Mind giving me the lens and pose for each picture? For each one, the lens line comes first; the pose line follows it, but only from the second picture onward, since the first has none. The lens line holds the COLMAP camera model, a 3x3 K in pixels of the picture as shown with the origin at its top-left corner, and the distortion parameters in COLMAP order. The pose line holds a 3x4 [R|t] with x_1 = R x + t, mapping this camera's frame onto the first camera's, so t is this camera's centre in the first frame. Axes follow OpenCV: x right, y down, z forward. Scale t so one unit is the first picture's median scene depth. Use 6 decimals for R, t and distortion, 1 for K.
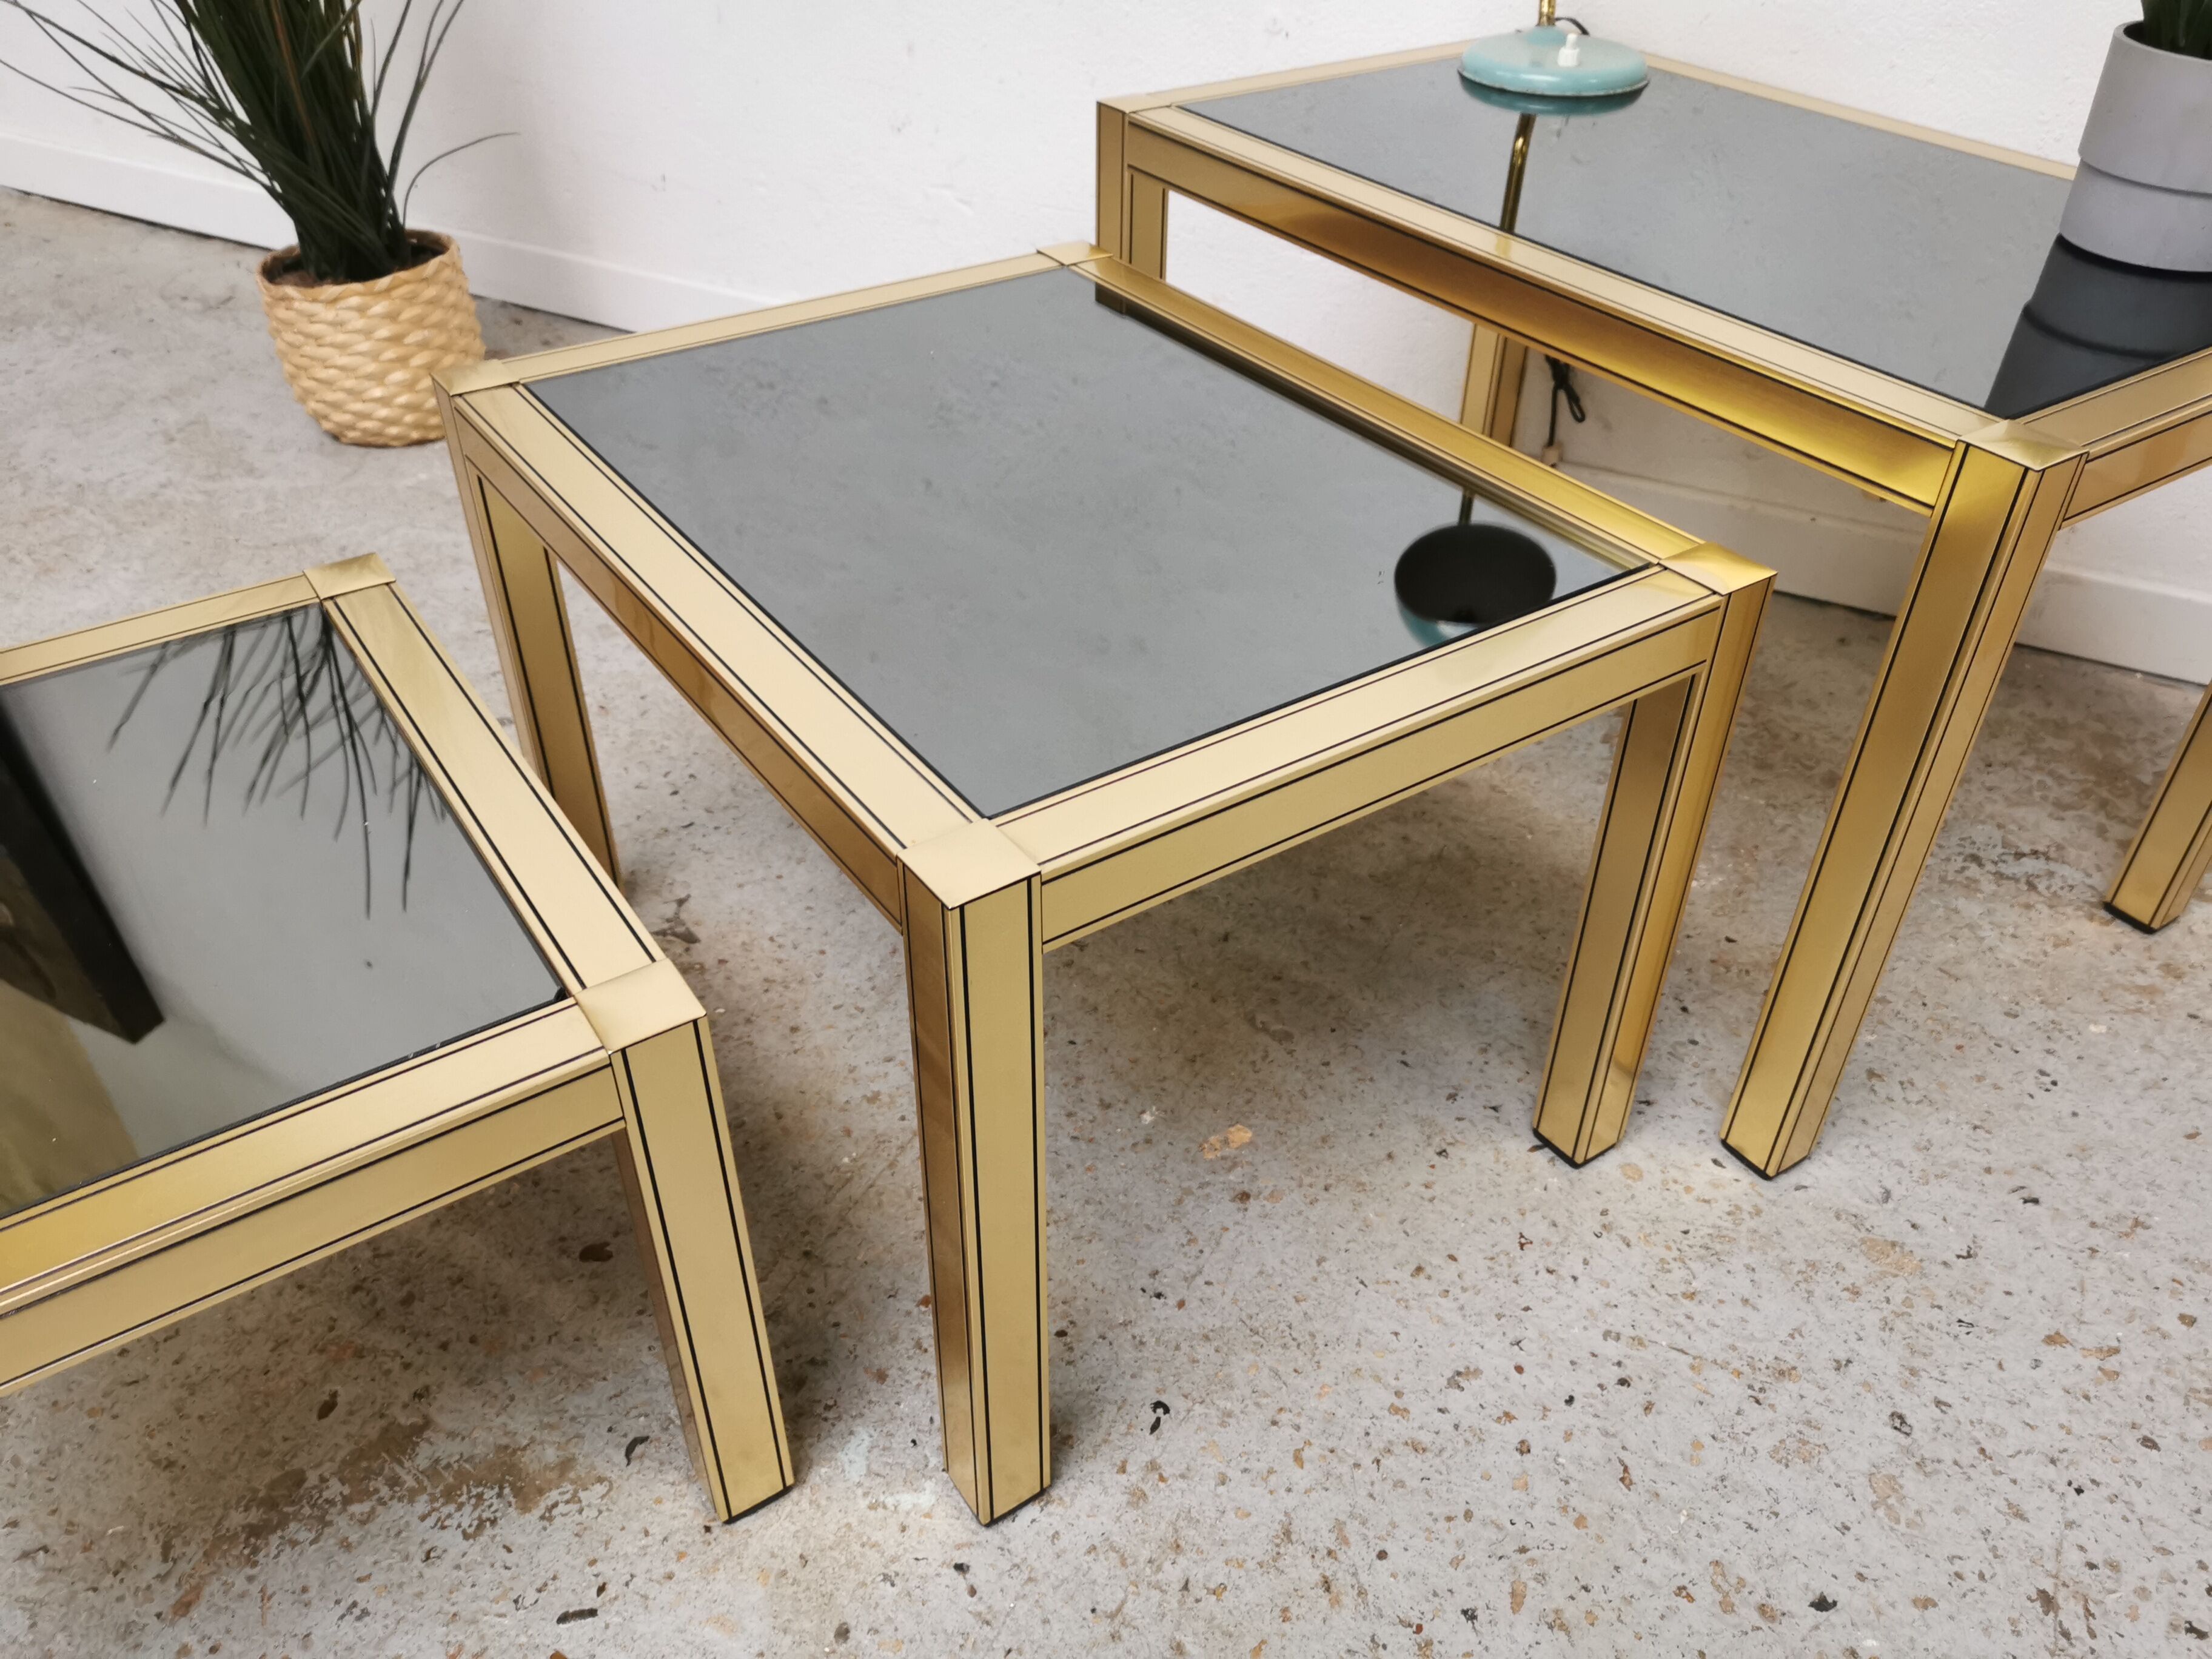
lens RADIAL K [[1707.5, 0, 1107.6], [0, 1707.5, 827.8], [0, 0, 1]] dist [0.061310, -0.070764]
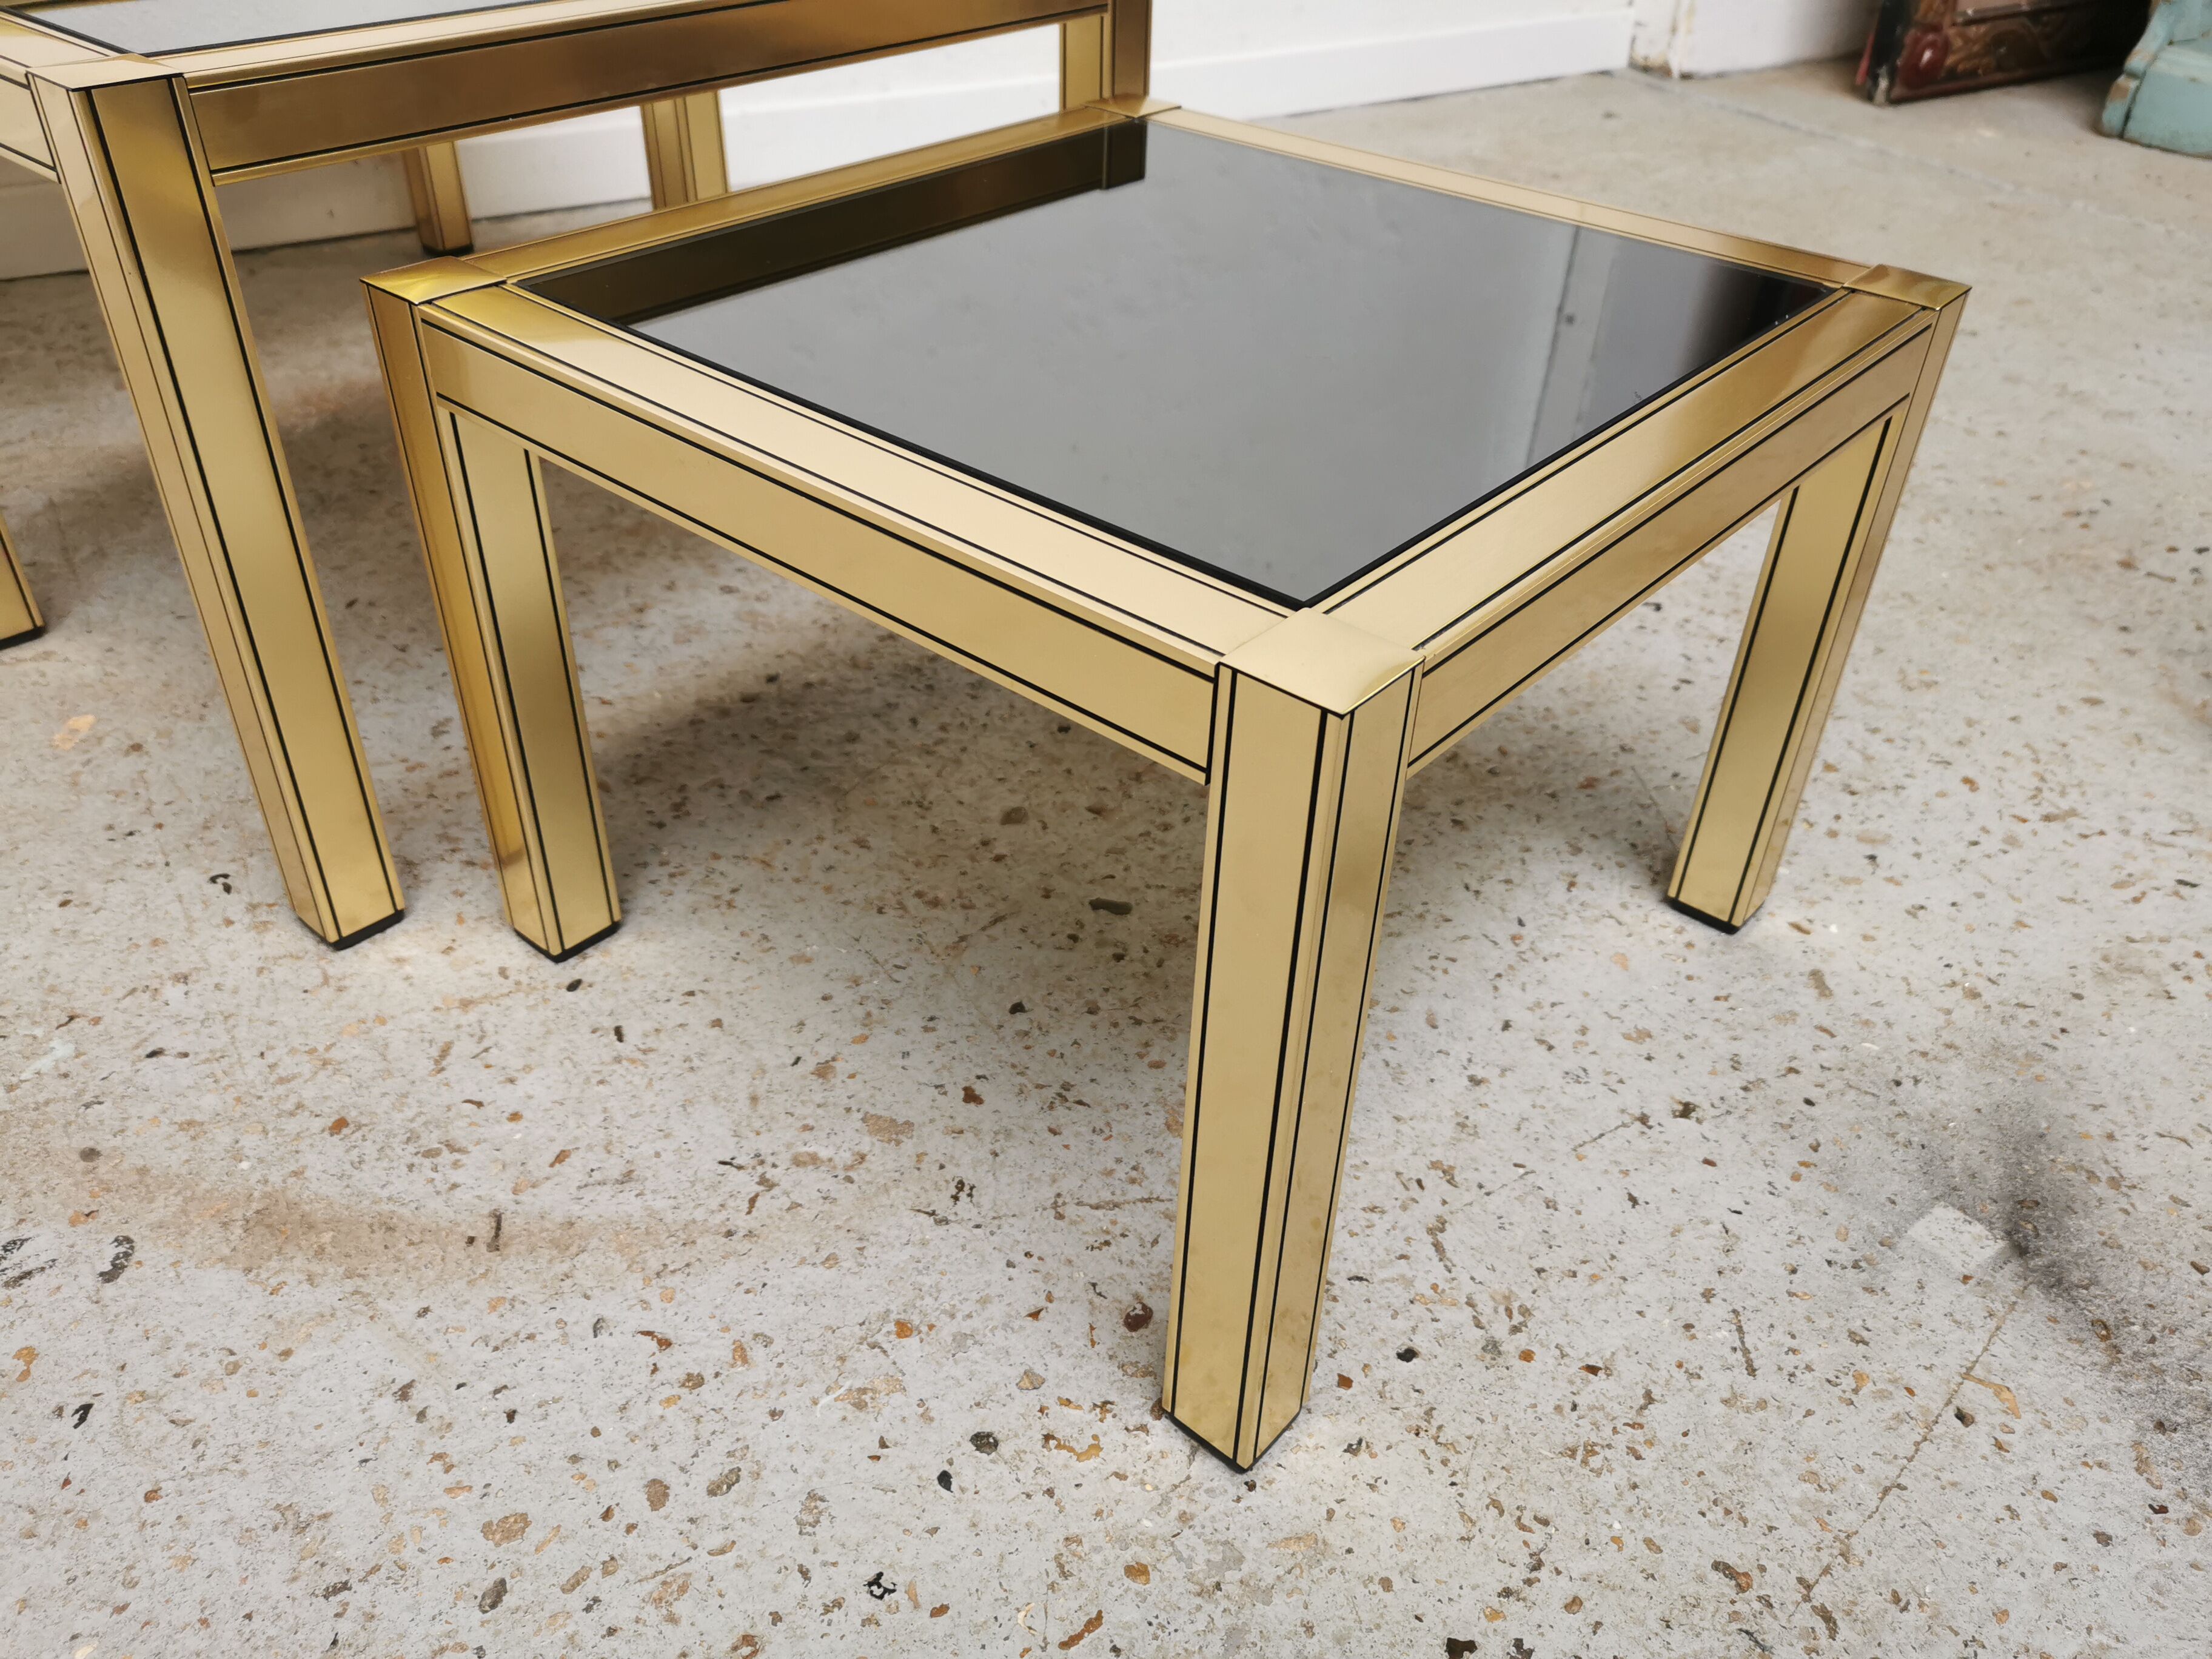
lens RADIAL K [[1707.3, 0, 1106.6], [0, 1707.3, 834.7], [0, 0, 1]] dist [0.062729, -0.079690]
pose [[0.511773, -0.498893, 0.699424, -0.337011], [0.497937, 0.835677, 0.231738, 0.299156], [-0.700105, 0.229672, 0.676094, -0.018933]]
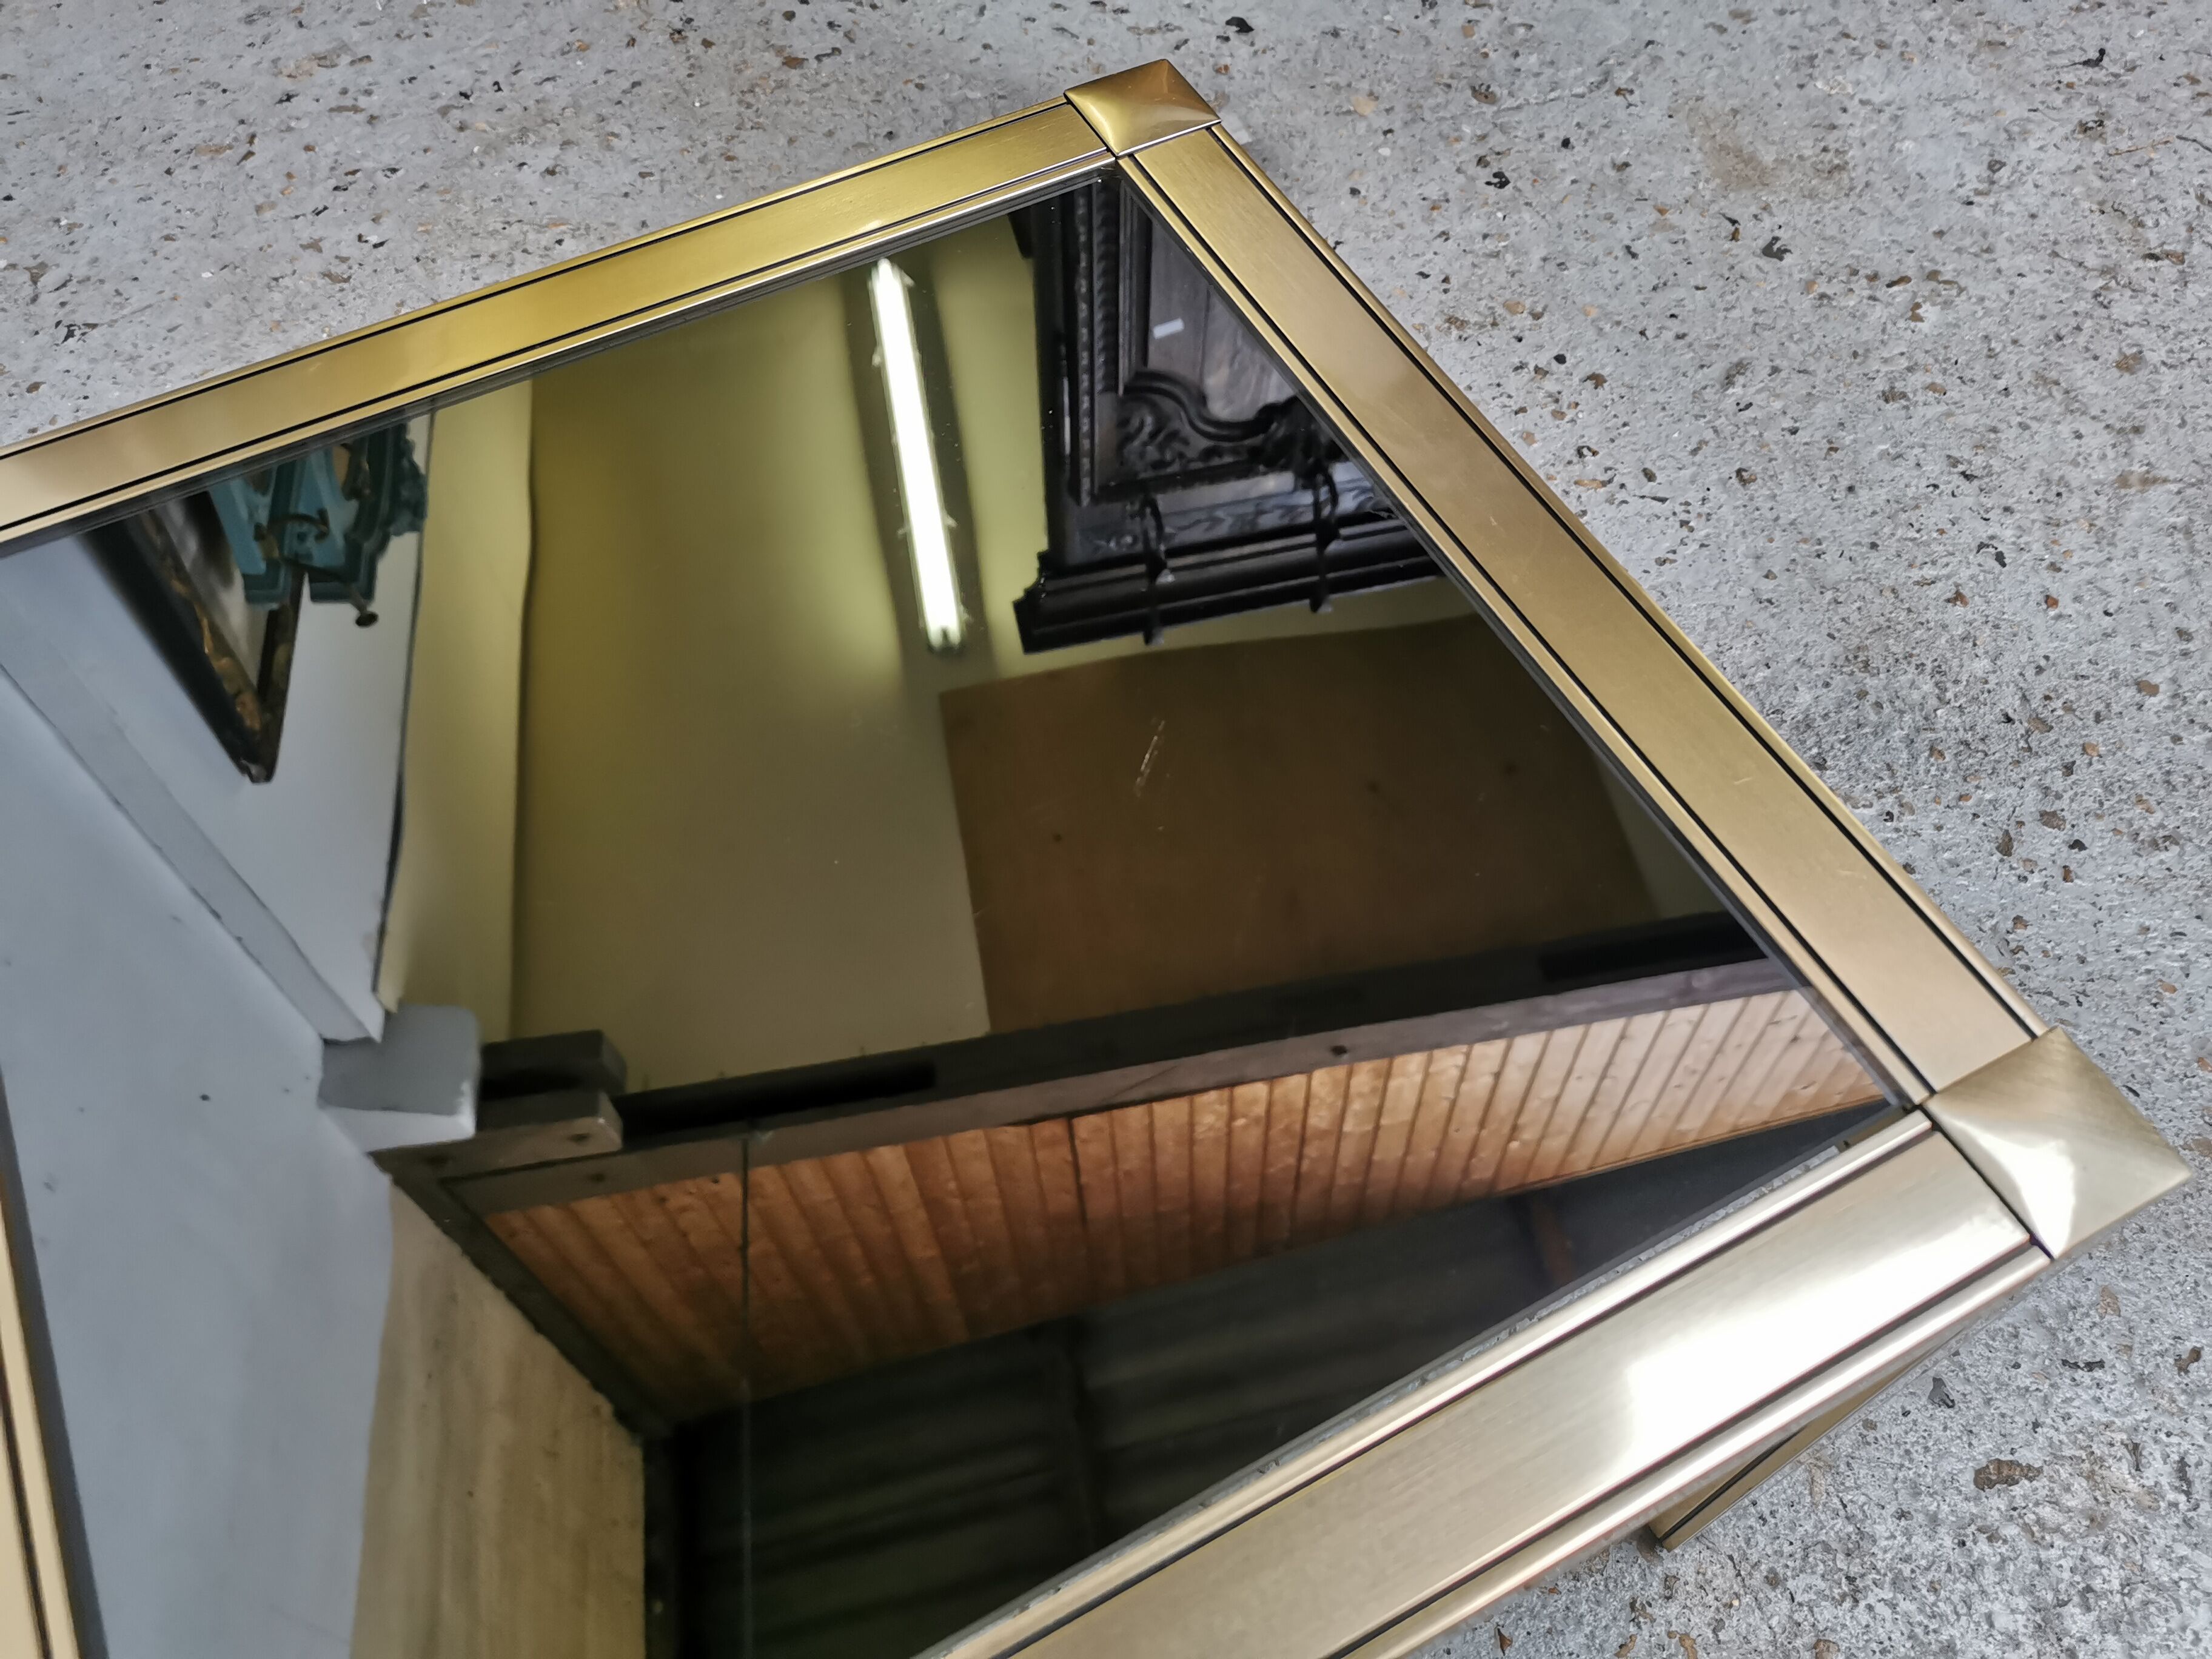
lens RADIAL K [[1700.9, 0, 1106.6], [0, 1700.9, 836.0], [0, 0, 1]] dist [0.055072, -0.053138]
pose [[-0.608973, -0.663078, 0.435291, 0.026824], [0.491767, 0.114962, 0.863104, -0.022661], [-0.622348, 0.739669, 0.256071, 0.213211]]
